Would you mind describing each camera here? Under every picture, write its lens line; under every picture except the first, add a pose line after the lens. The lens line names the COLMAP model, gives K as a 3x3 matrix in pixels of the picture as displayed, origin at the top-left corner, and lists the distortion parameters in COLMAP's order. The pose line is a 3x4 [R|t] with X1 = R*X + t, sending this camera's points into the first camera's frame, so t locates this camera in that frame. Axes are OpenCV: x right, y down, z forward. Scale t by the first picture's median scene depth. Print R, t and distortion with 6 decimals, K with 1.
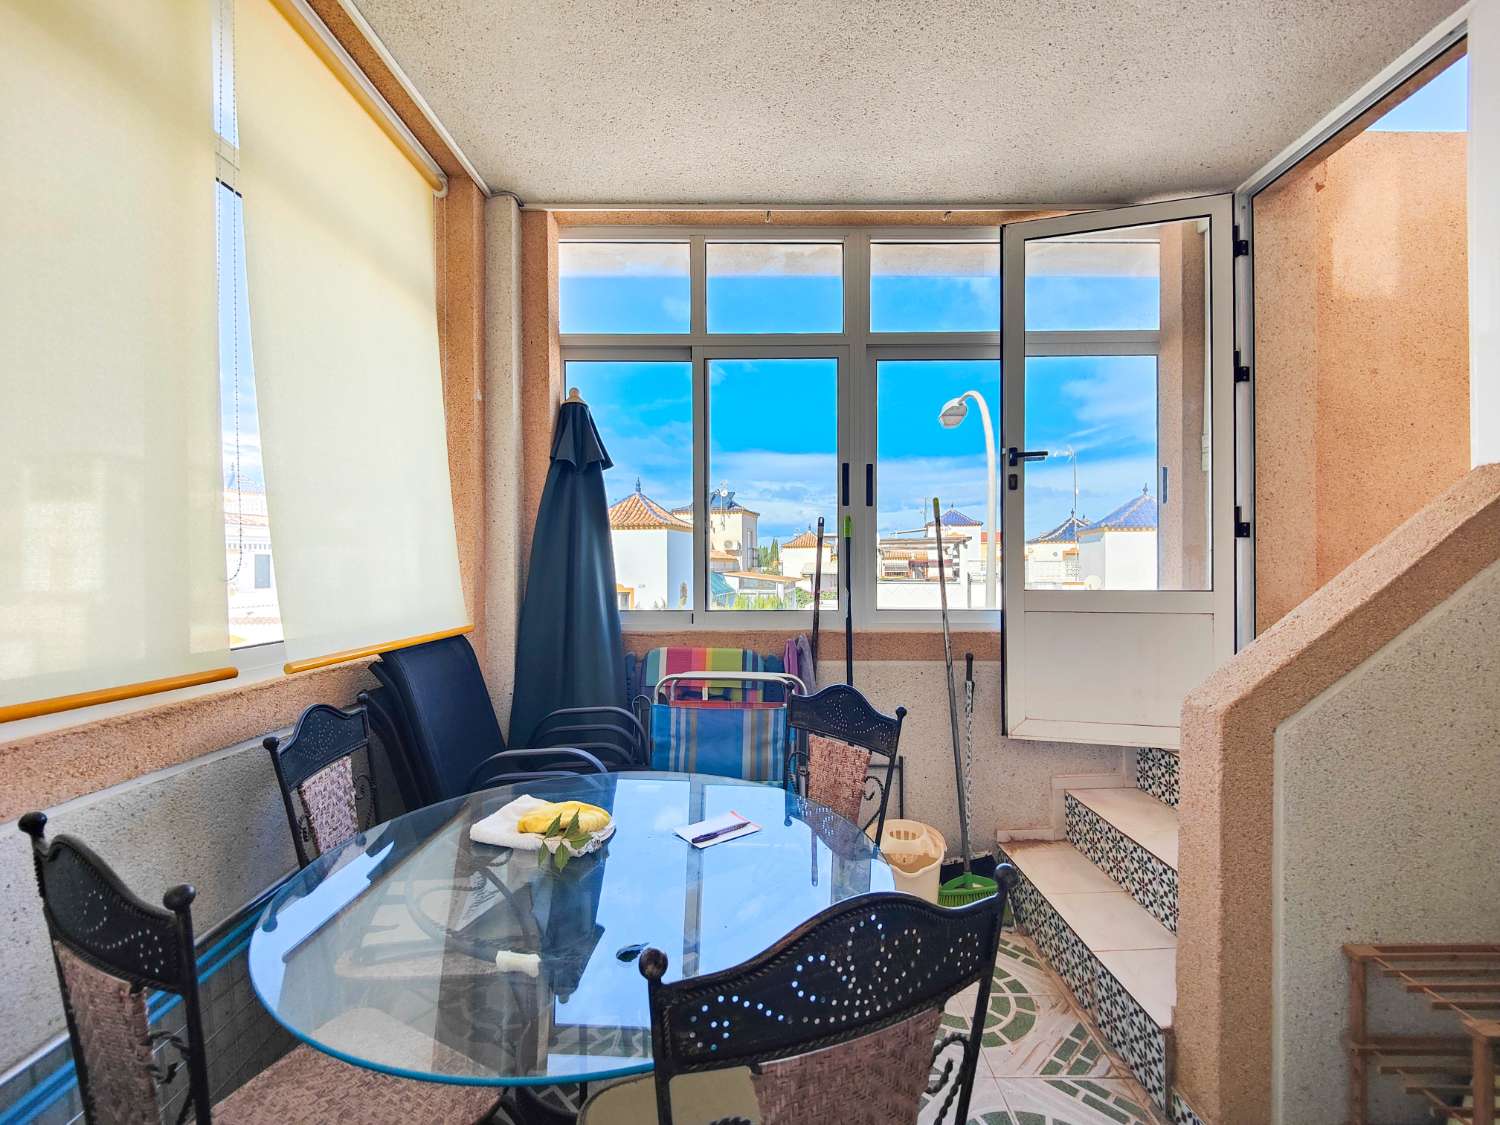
lens RADIAL K [[655.6, 0, 752.3], [0, 655.6, 571.4], [0, 0, 1]] dist [0.010879, -0.009517]
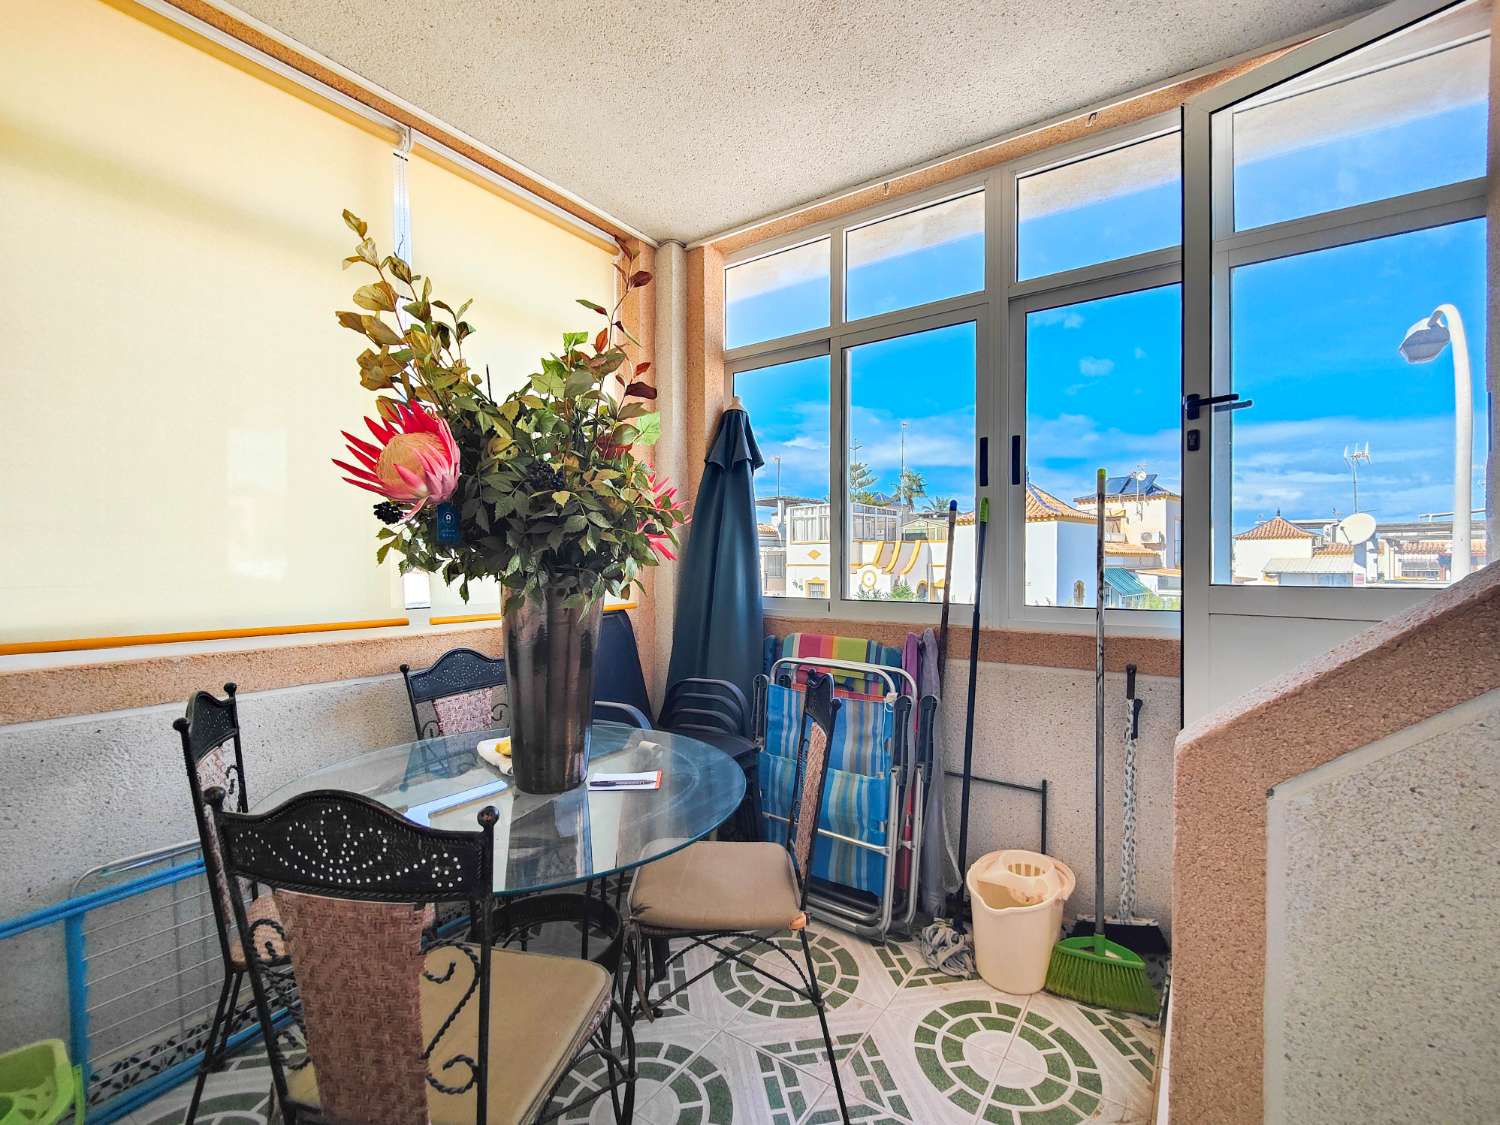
lens RADIAL K [[655.6, 0, 752.7], [0, 655.6, 572.2], [0, 0, 1]] dist [0.010879, -0.009517]
pose [[0.830069, 0.008949, -0.557589, 0.393088], [-0.005270, 0.999952, 0.008202, 0.010696], [0.557636, -0.003870, 0.830077, 0.093193]]
